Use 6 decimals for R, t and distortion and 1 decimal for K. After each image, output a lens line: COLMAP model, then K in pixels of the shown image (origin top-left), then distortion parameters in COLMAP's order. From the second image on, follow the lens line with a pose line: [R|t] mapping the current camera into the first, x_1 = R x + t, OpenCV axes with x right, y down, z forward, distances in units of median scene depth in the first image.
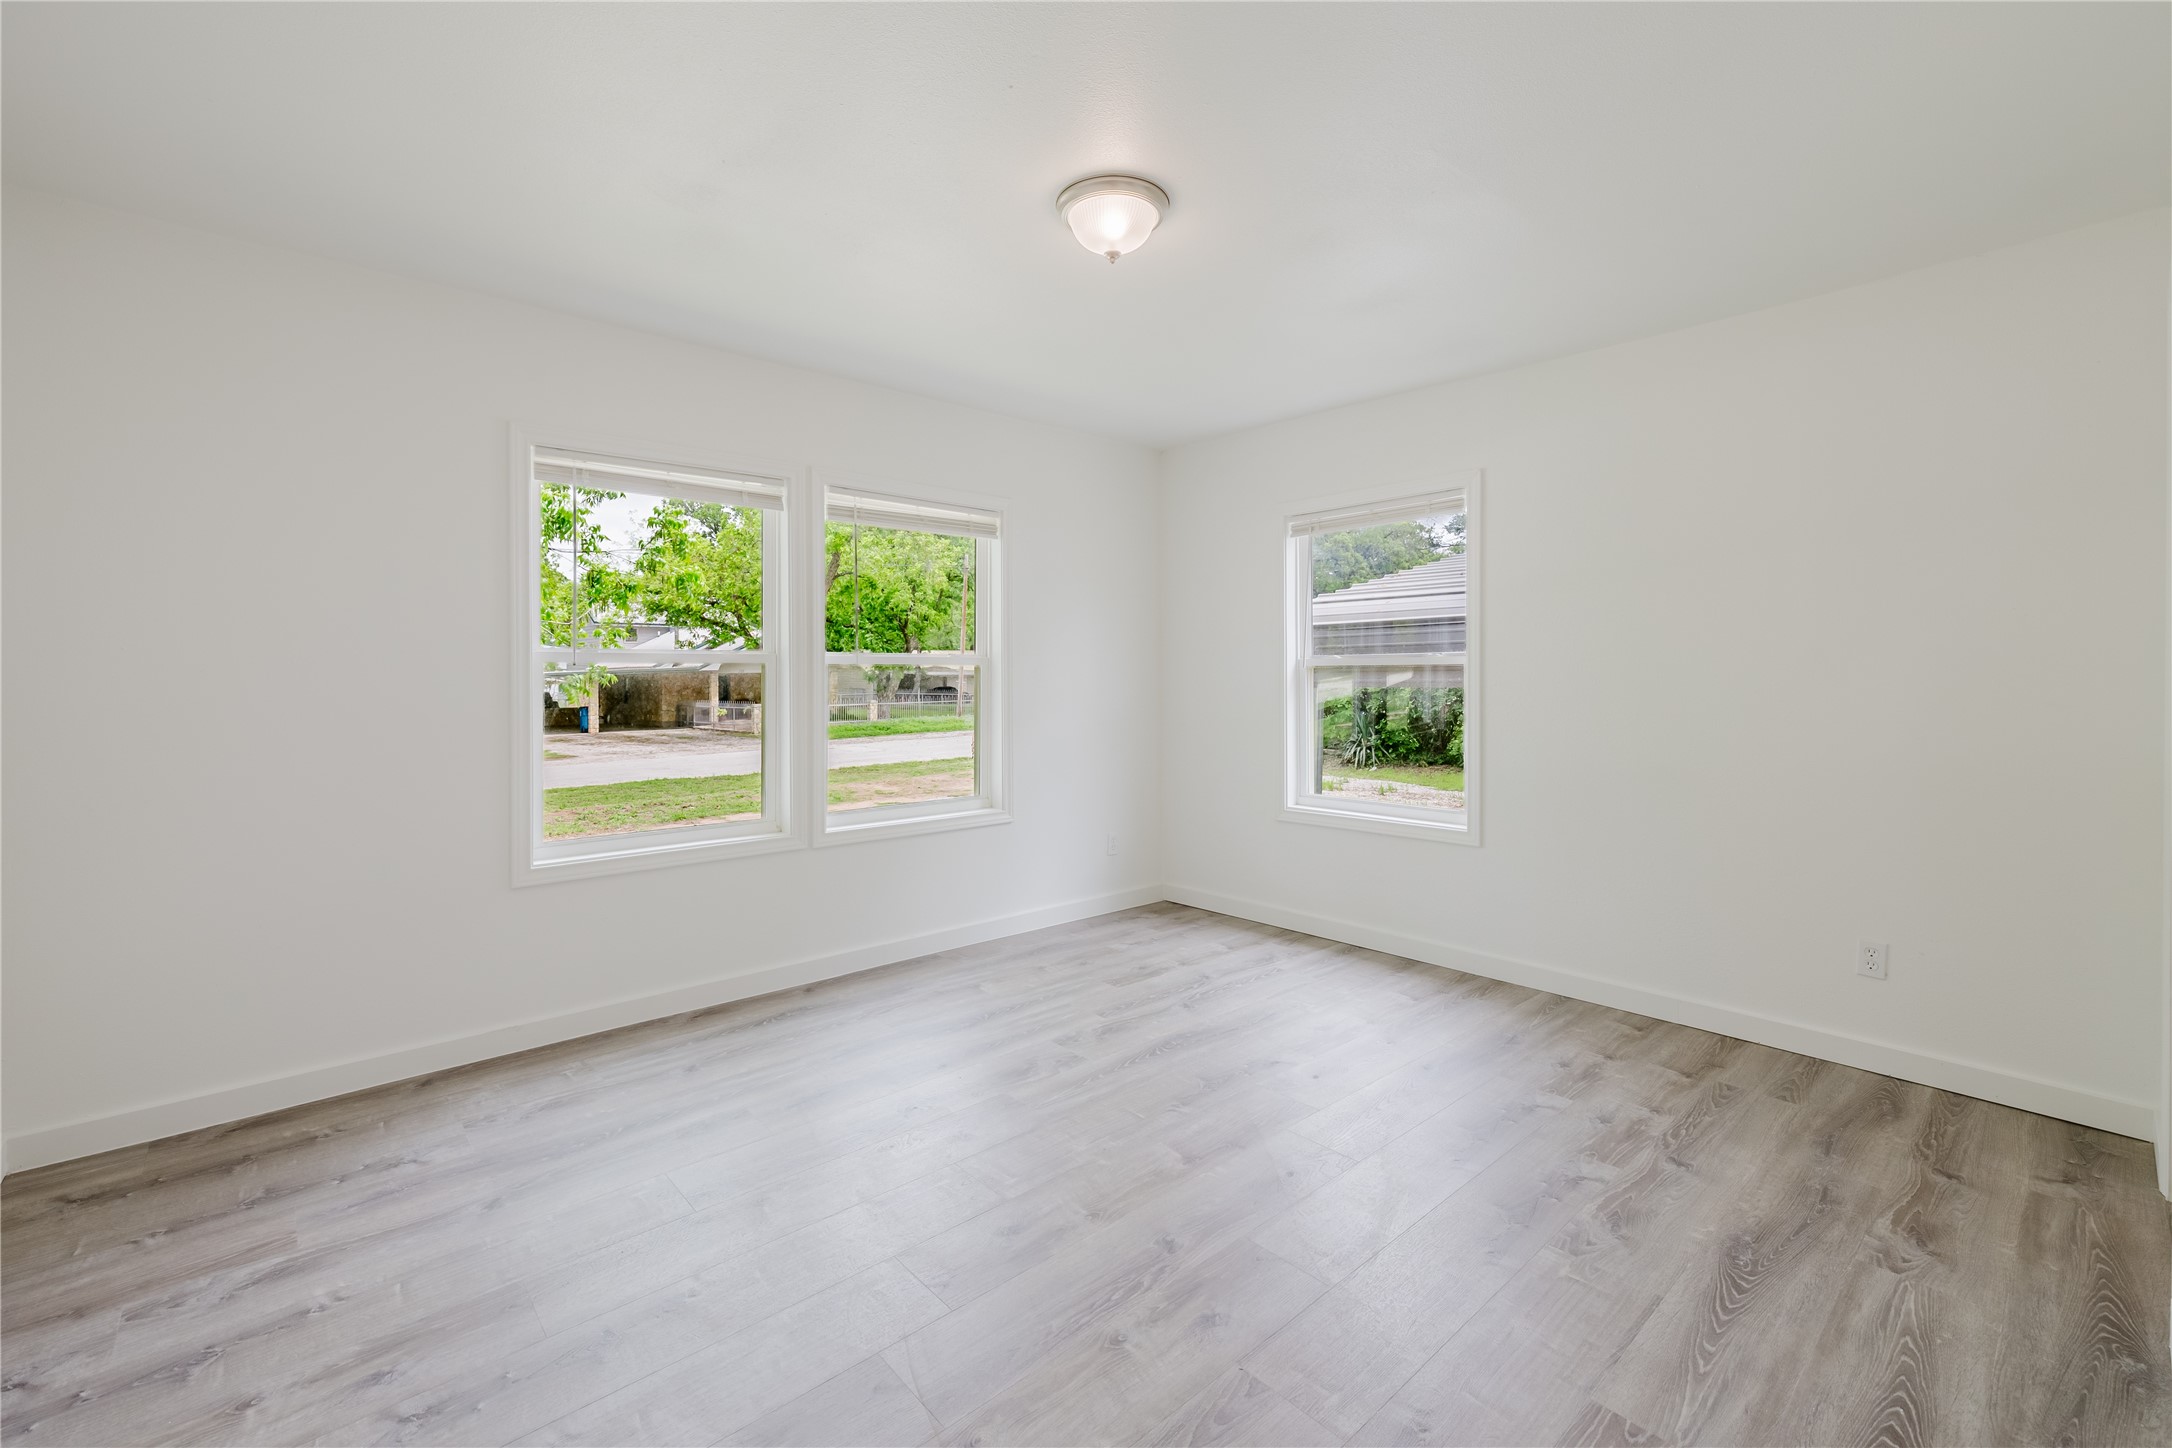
lens RADIAL K [[918.2, 0, 1078.4], [0, 918.2, 689.3], [0, 0, 1]] dist [0.007329, -0.000709]
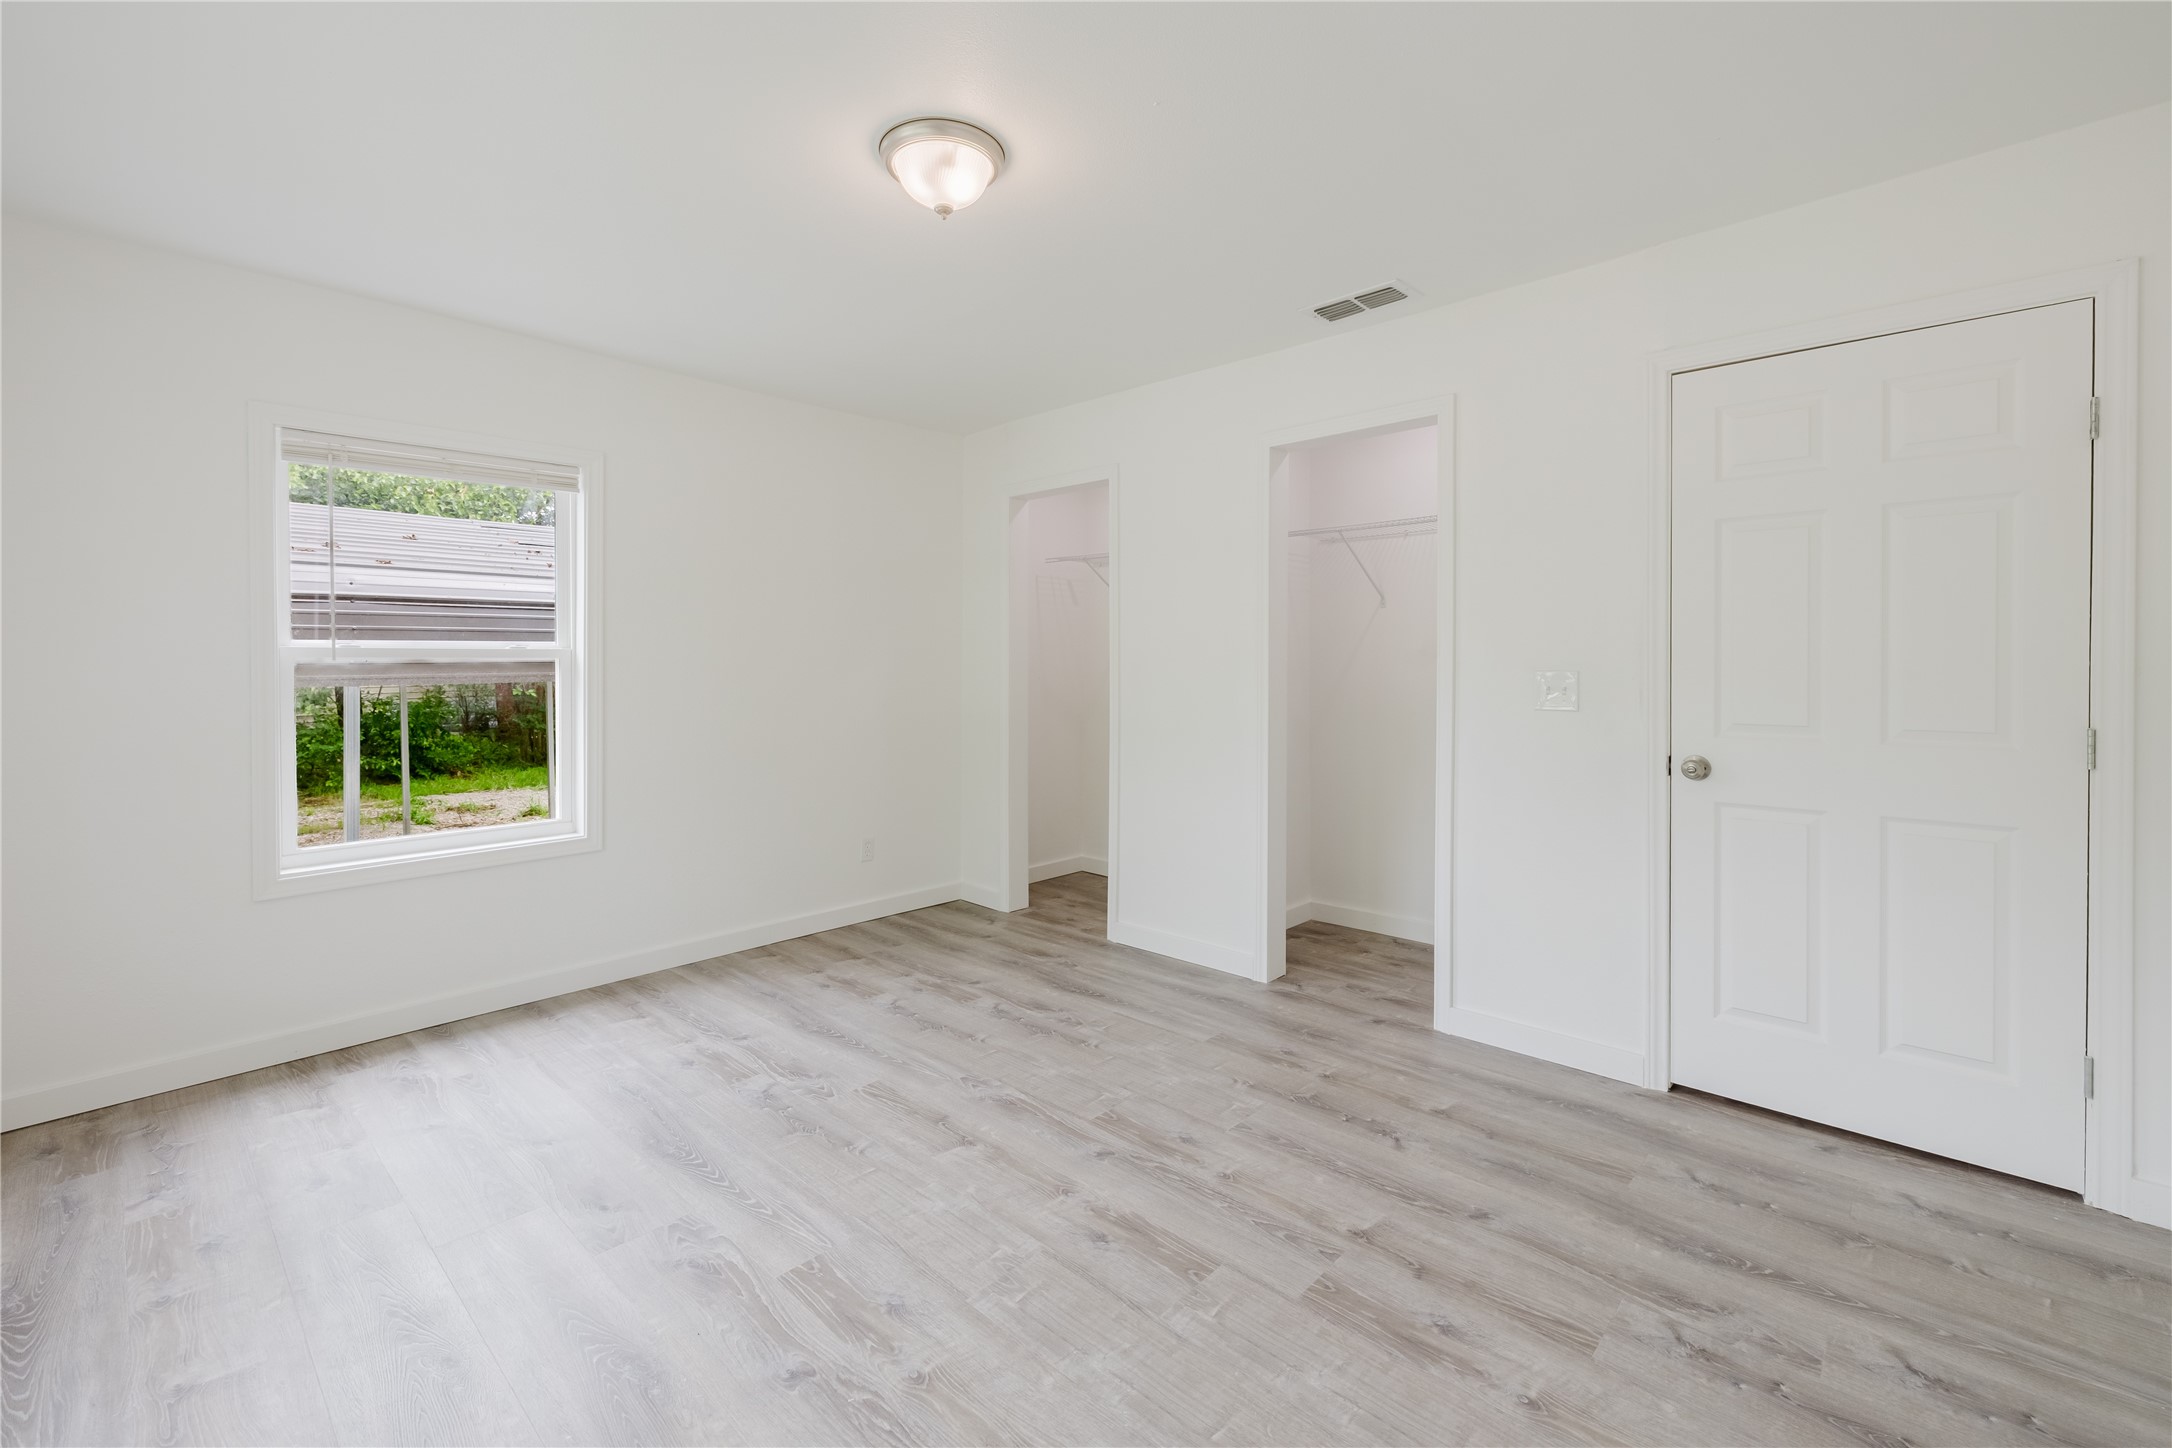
lens RADIAL K [[918.2, 0, 1078.4], [0, 918.2, 689.3], [0, 0, 1]] dist [0.007329, -0.000709]
pose [[-0.097521, -0.020363, 0.995025, -0.721175], [0.013602, 0.999670, 0.021792, -0.010818], [-0.995141, 0.015660, -0.097212, 0.777161]]
